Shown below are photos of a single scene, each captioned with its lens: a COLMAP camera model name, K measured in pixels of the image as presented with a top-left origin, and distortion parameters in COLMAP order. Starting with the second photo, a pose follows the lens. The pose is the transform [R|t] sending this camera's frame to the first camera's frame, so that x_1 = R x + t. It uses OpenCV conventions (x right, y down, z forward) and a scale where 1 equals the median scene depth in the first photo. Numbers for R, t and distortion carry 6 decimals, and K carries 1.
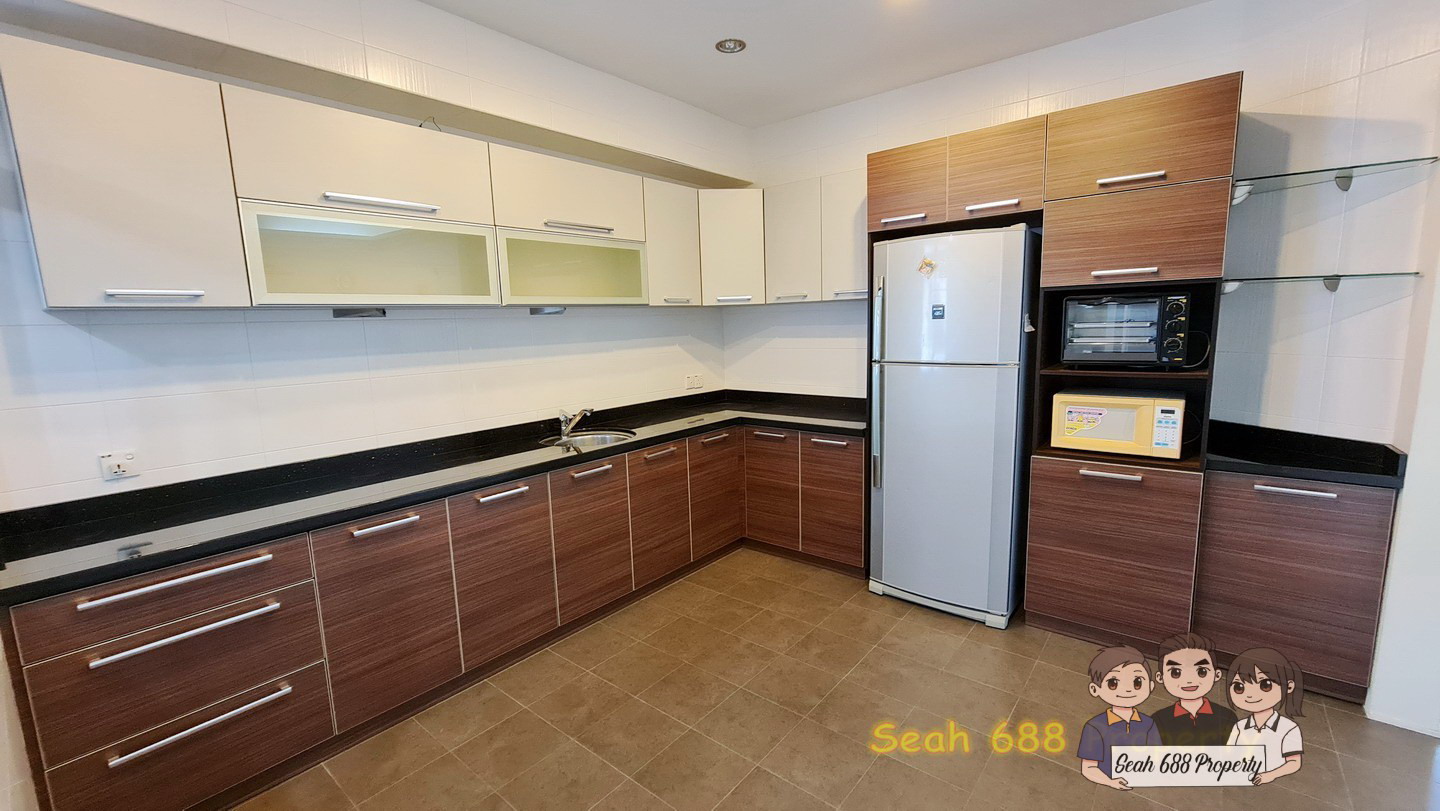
lens RADIAL K [[631.4, 0, 716.7], [0, 631.4, 407.4], [0, 0, 1]] dist [-0.005239, -0.001840]
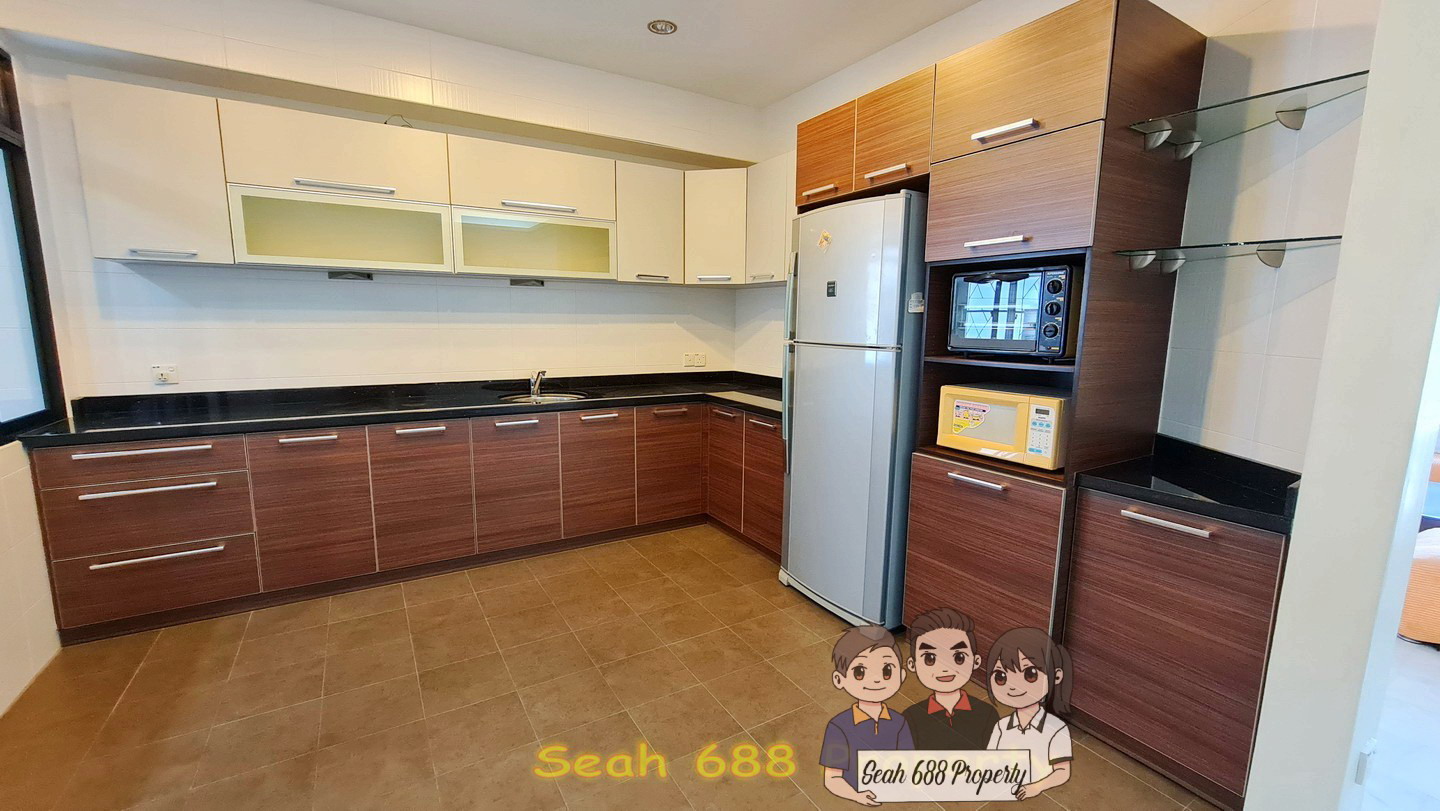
lens RADIAL K [[631.4, 0, 719.7], [0, 631.4, 411.5], [0, 0, 1]] dist [-0.005239, -0.001840]
pose [[0.936494, 0.091765, -0.338465, 0.569803], [-0.089011, 0.995749, 0.023686, 0.023698], [0.339200, 0.007946, 0.940681, 0.071132]]
